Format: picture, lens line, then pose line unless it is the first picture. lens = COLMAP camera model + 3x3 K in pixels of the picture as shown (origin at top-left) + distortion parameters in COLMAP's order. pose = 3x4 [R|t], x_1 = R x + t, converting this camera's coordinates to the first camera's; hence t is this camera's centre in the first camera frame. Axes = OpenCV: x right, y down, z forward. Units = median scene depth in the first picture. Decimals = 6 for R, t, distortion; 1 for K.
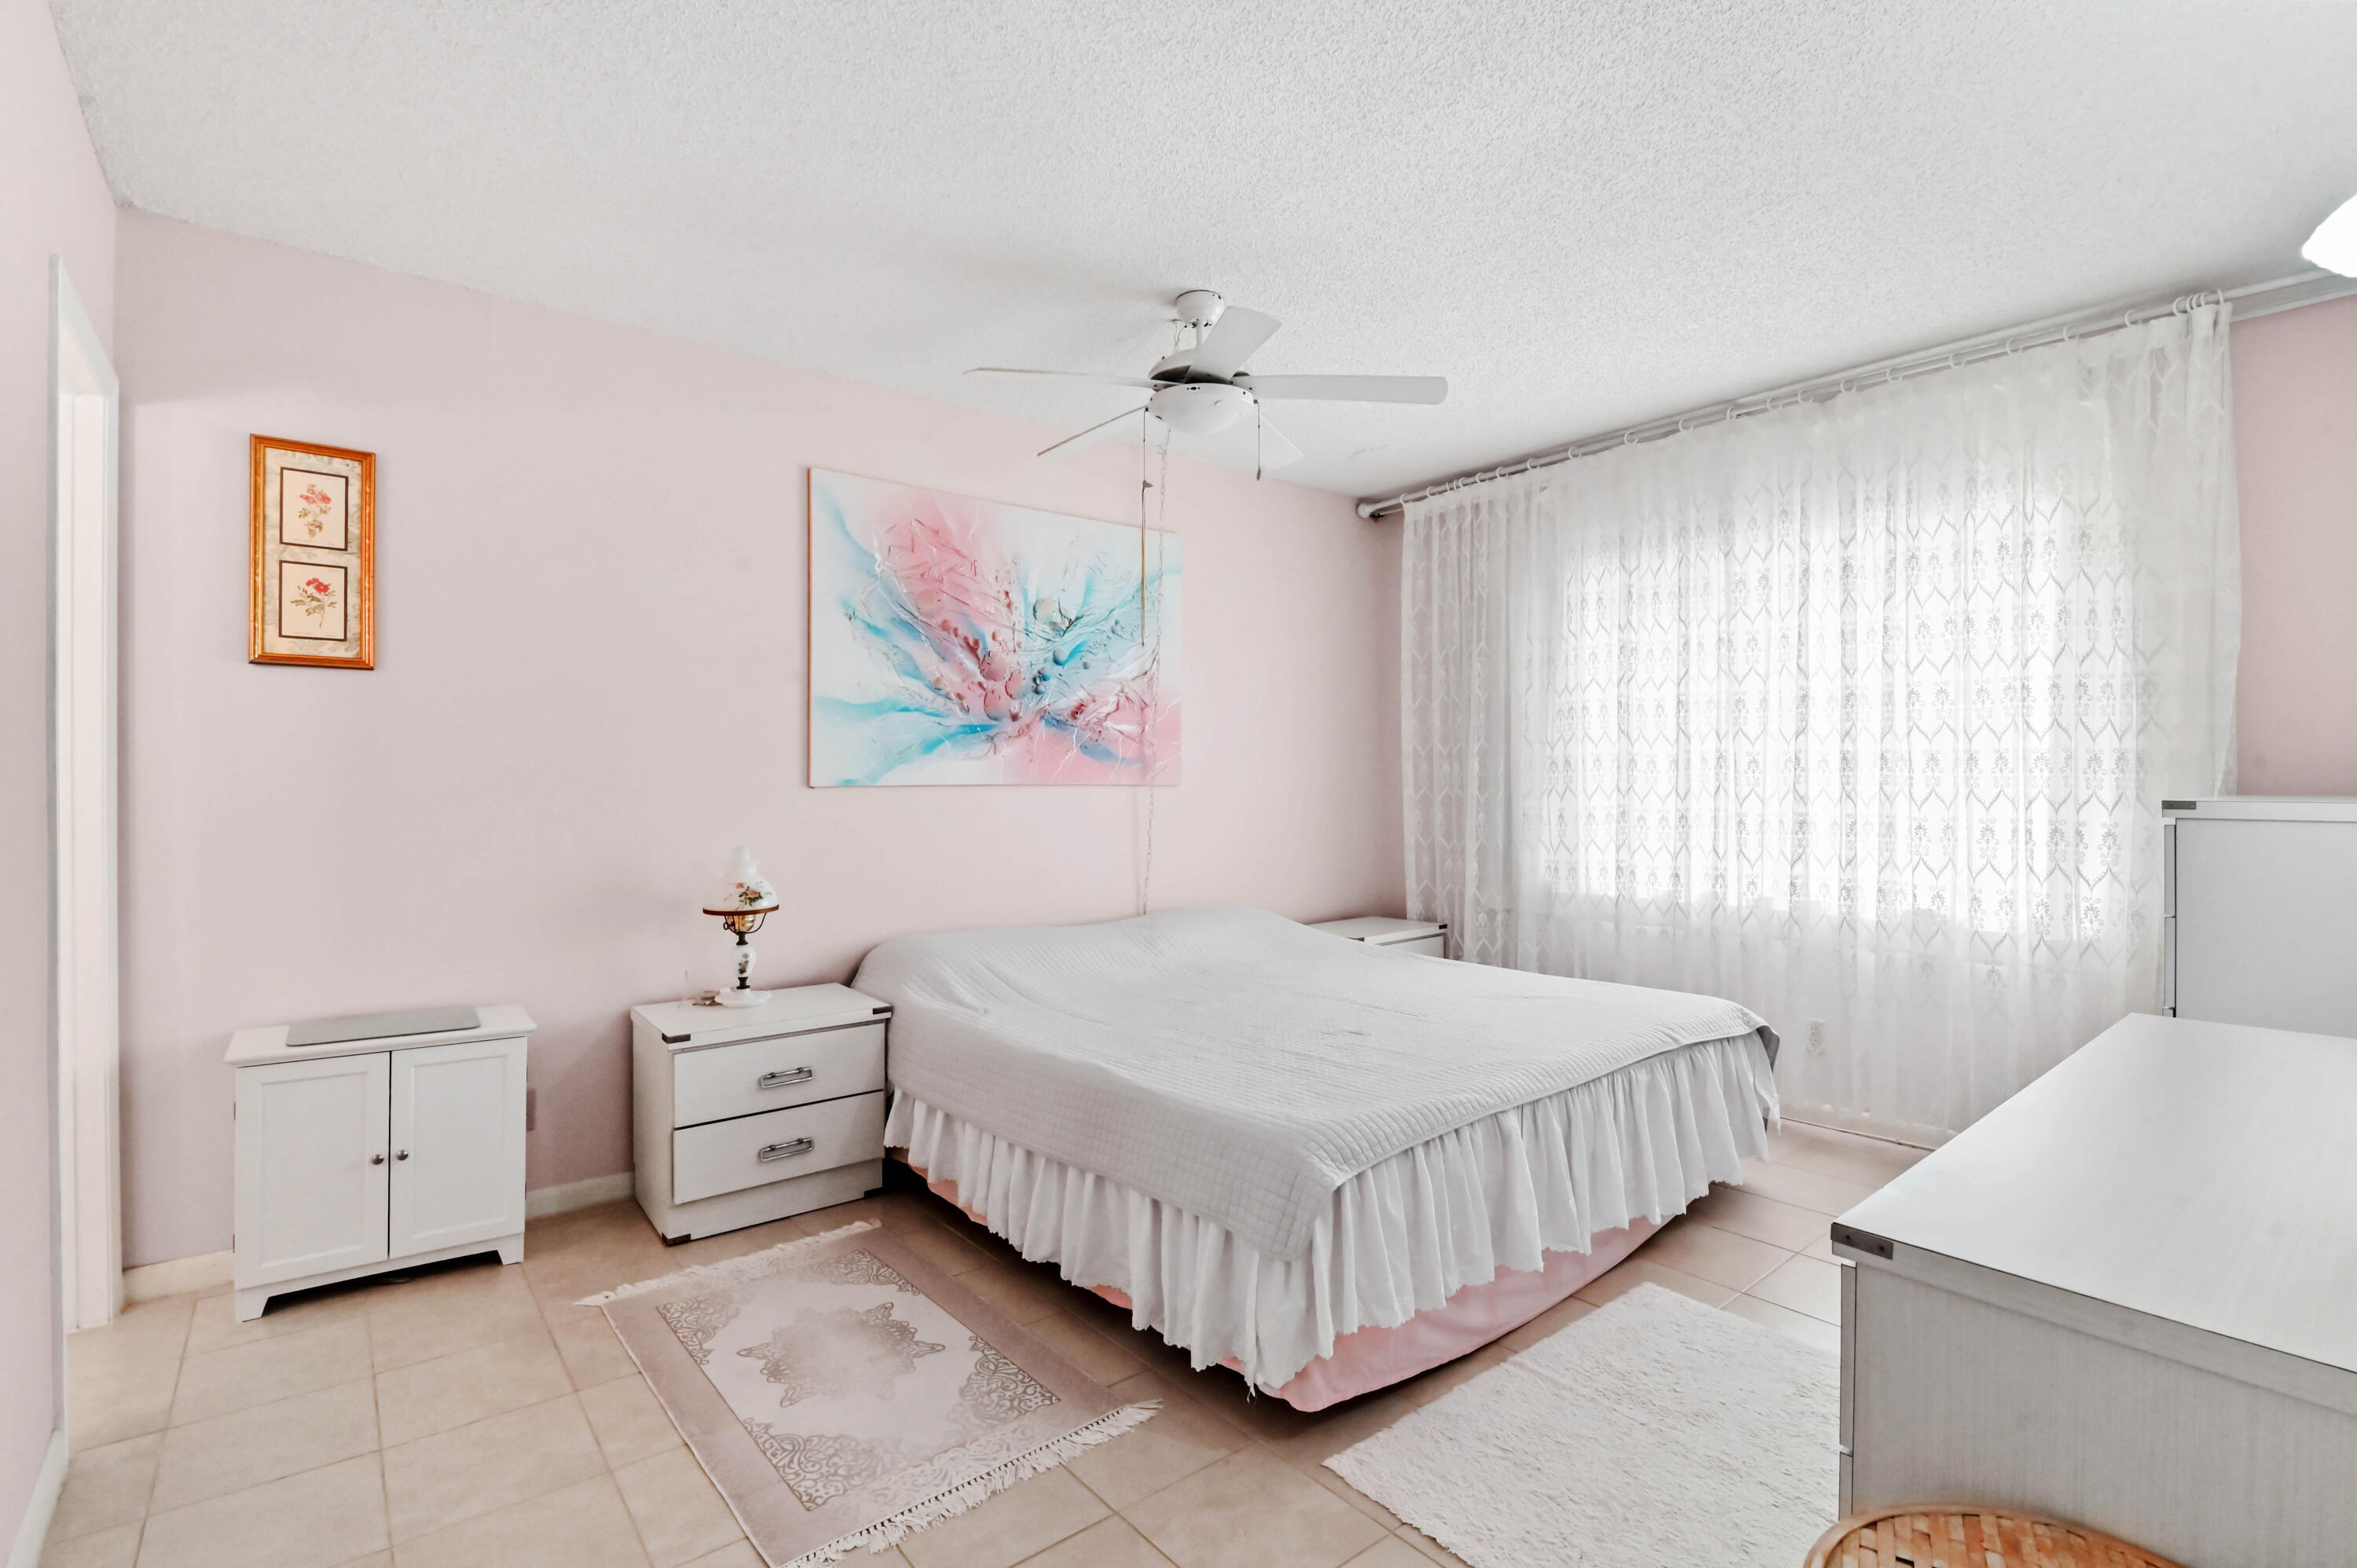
lens RADIAL K [[1078.6, 0, 1208.7], [0, 1078.6, 782.9], [0, 0, 1]] dist [-0.014063, -0.000181]
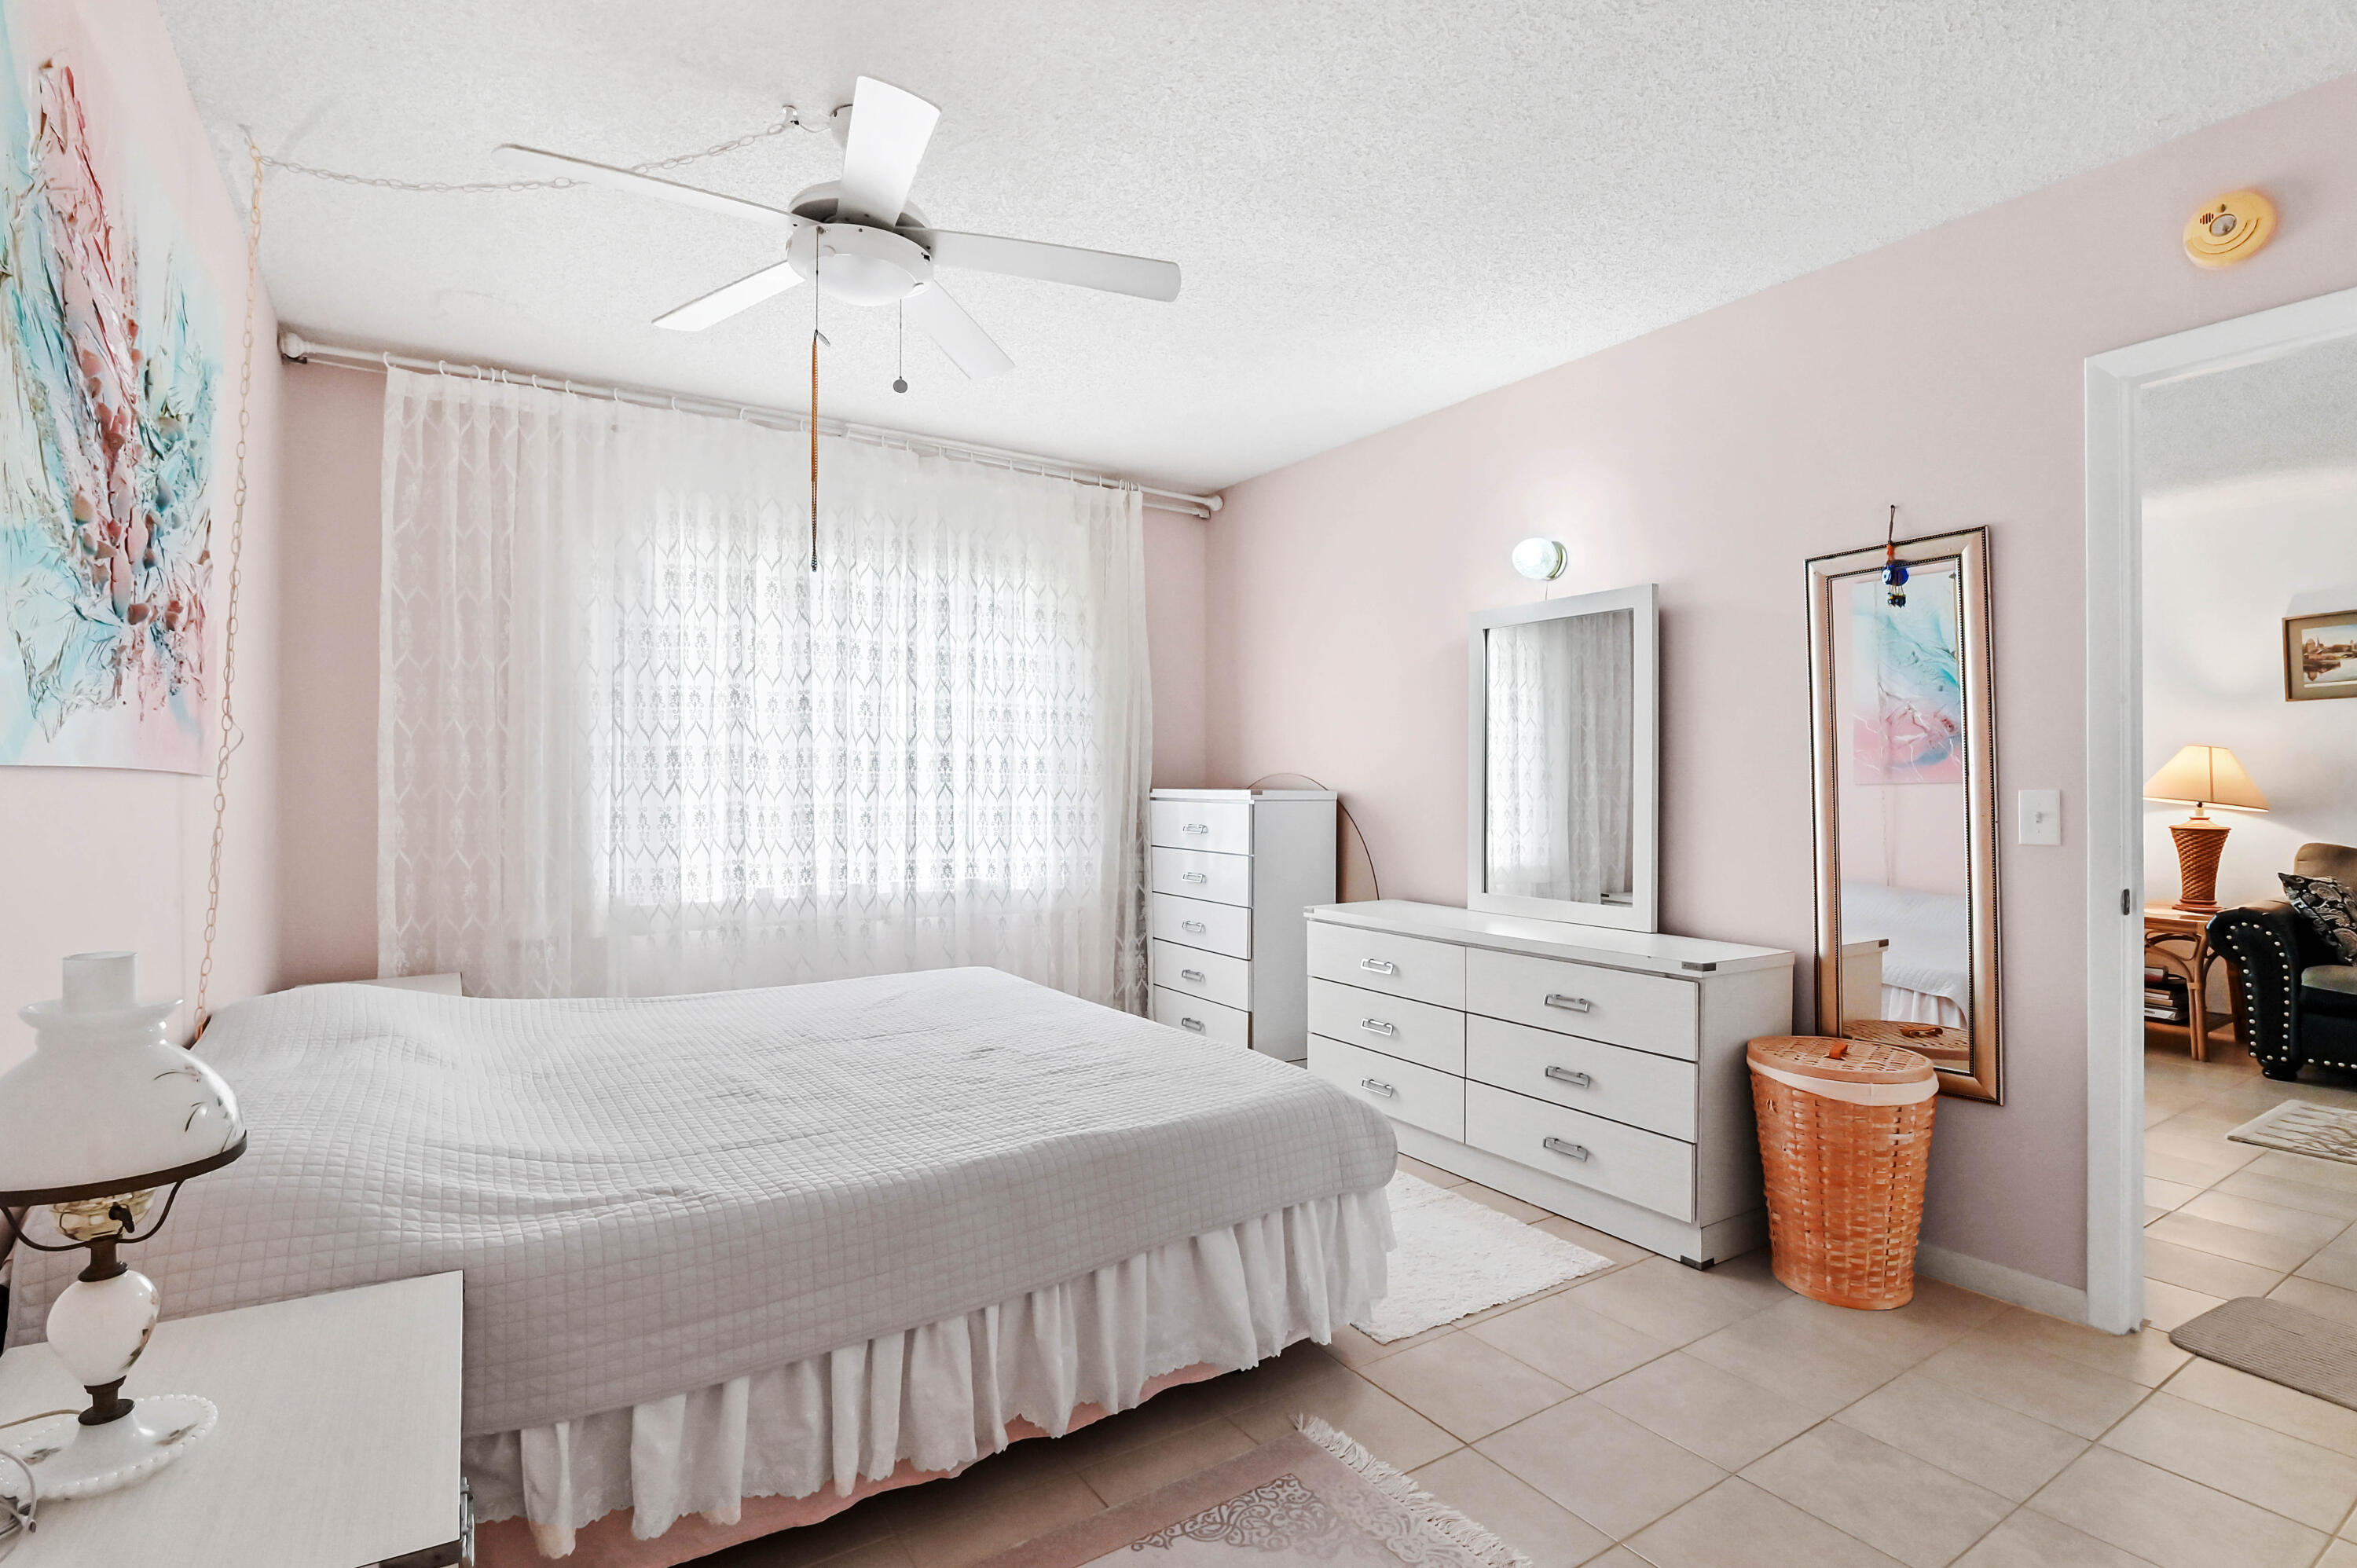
lens RADIAL K [[1119.0, 0, 1178.5], [0, 1119.0, 784.0], [0, 0, 1]] dist [-0.020552, -0.000197]
pose [[0.122272, 0.004064, 0.992488, -0.599472], [-0.000467, 0.999992, -0.004037, 0.009502], [-0.992497, 0.000030, 0.122273, 0.559379]]
